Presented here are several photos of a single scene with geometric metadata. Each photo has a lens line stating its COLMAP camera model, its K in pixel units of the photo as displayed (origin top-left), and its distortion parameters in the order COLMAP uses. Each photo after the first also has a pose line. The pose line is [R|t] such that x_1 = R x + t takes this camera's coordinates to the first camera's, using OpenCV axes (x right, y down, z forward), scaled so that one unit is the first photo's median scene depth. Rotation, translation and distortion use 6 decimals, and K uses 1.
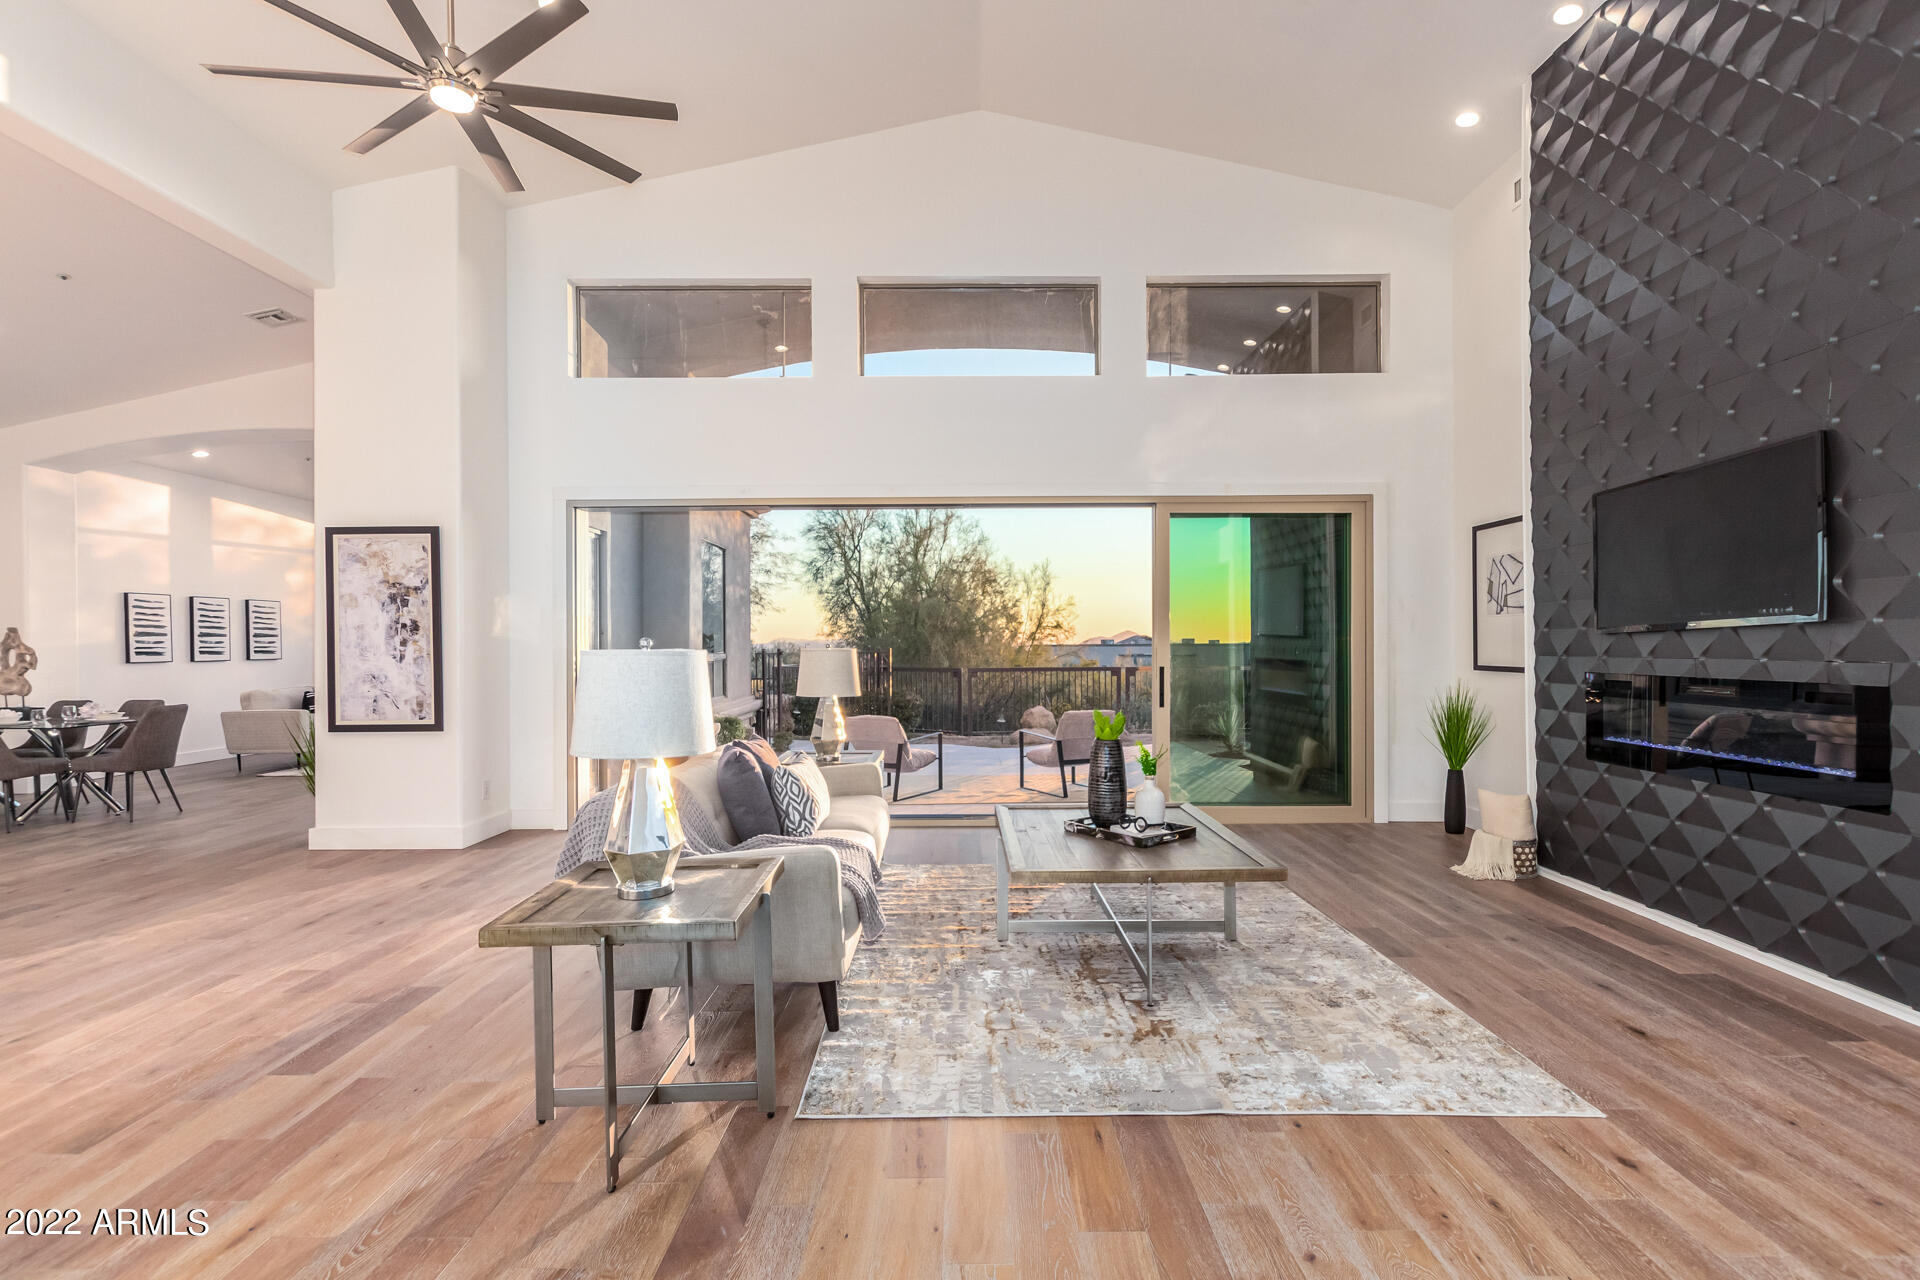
lens RADIAL K [[856.8, 0, 960.0], [0, 856.8, 640.0], [0, 0, 1]] dist [0.000336, -0.000080]
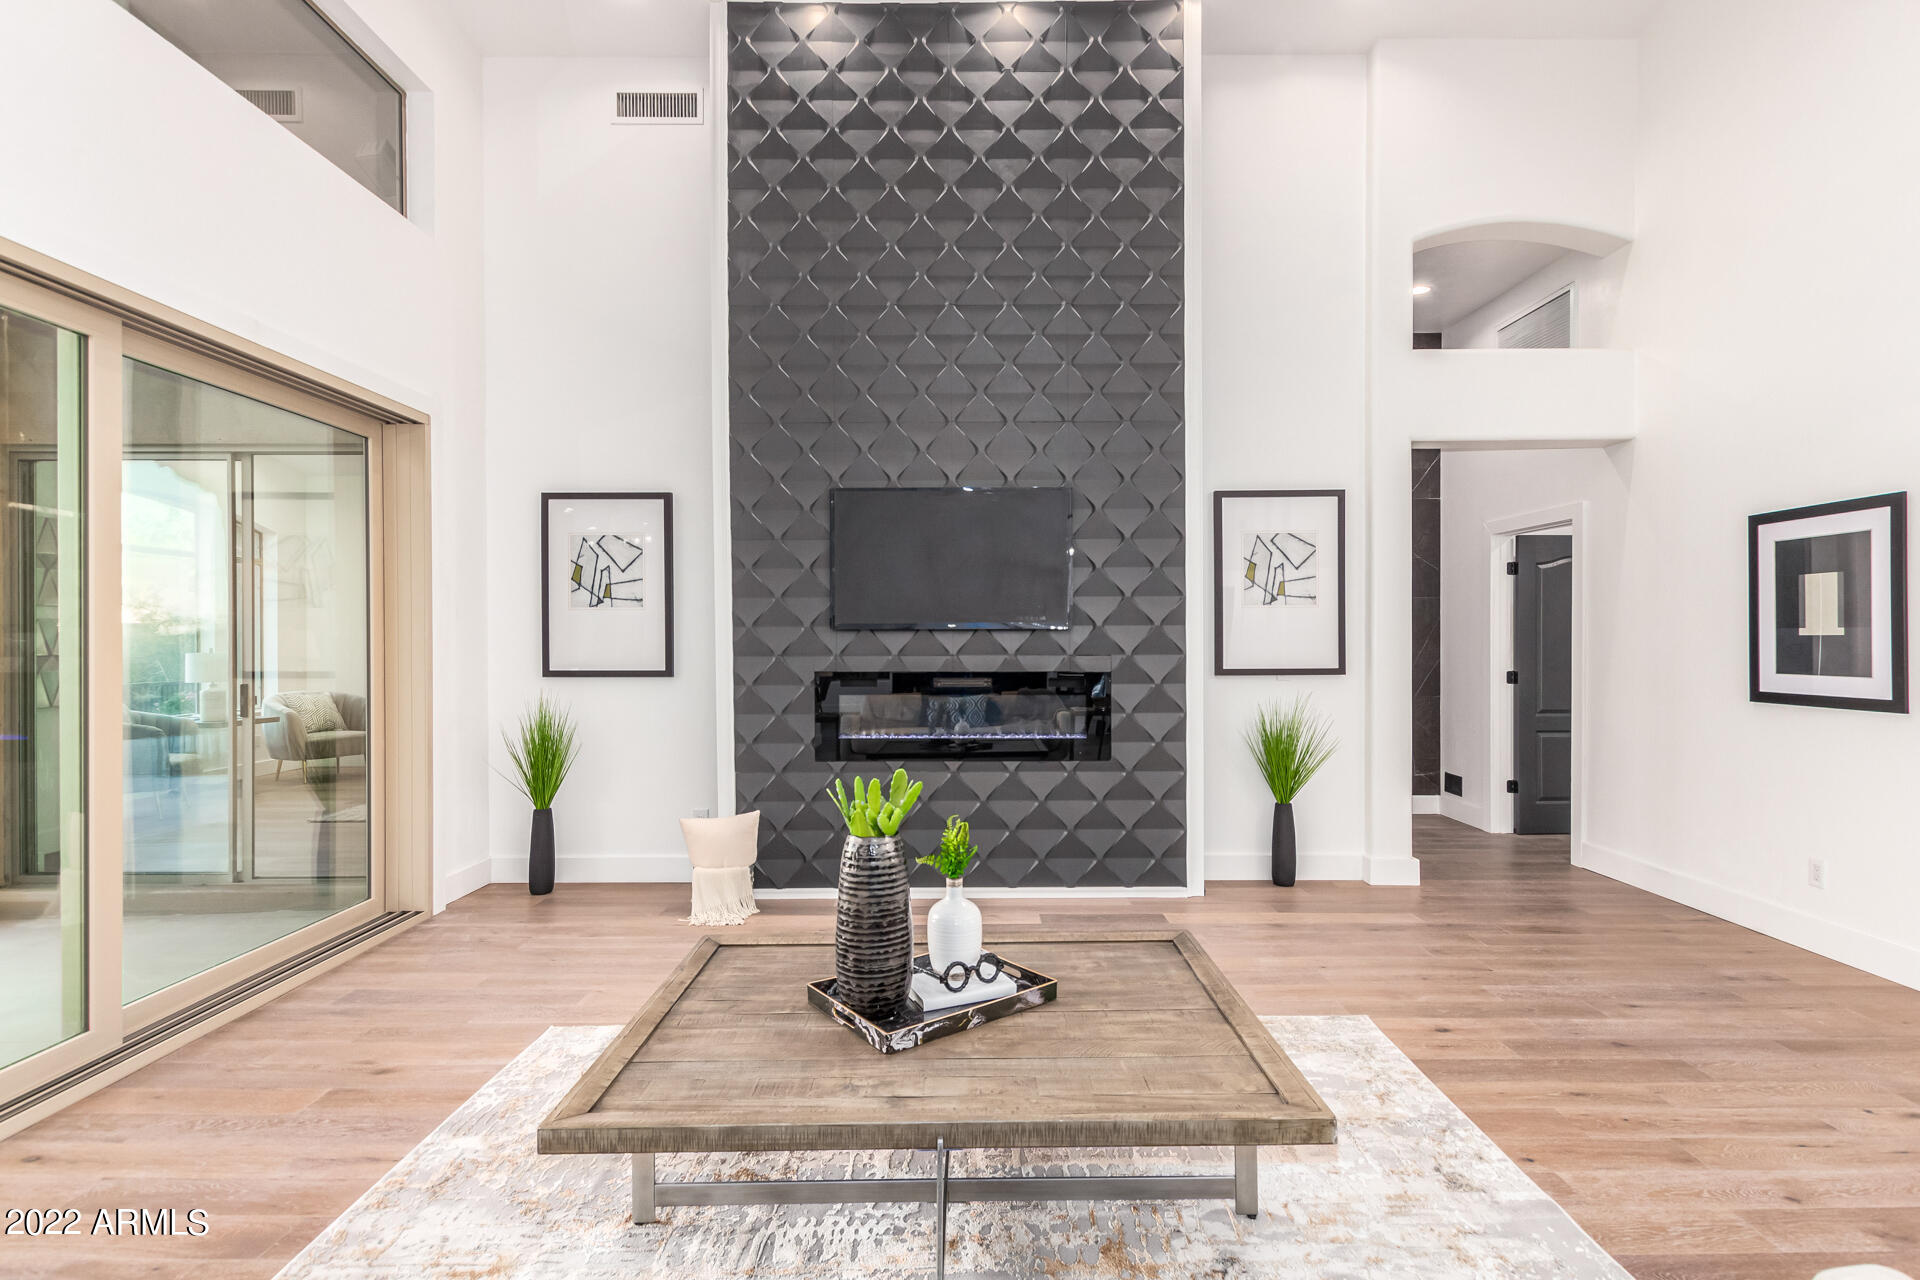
lens RADIAL K [[910.9, 0, 960.0], [0, 910.9, 640.0], [0, 0, 1]] dist [-0.001972, -0.000833]
pose [[0.003555, 0.004831, 0.999982, -0.343771], [-0.002352, 0.999986, -0.004823, 0.007022], [-0.999991, -0.002335, 0.003566, 0.937250]]
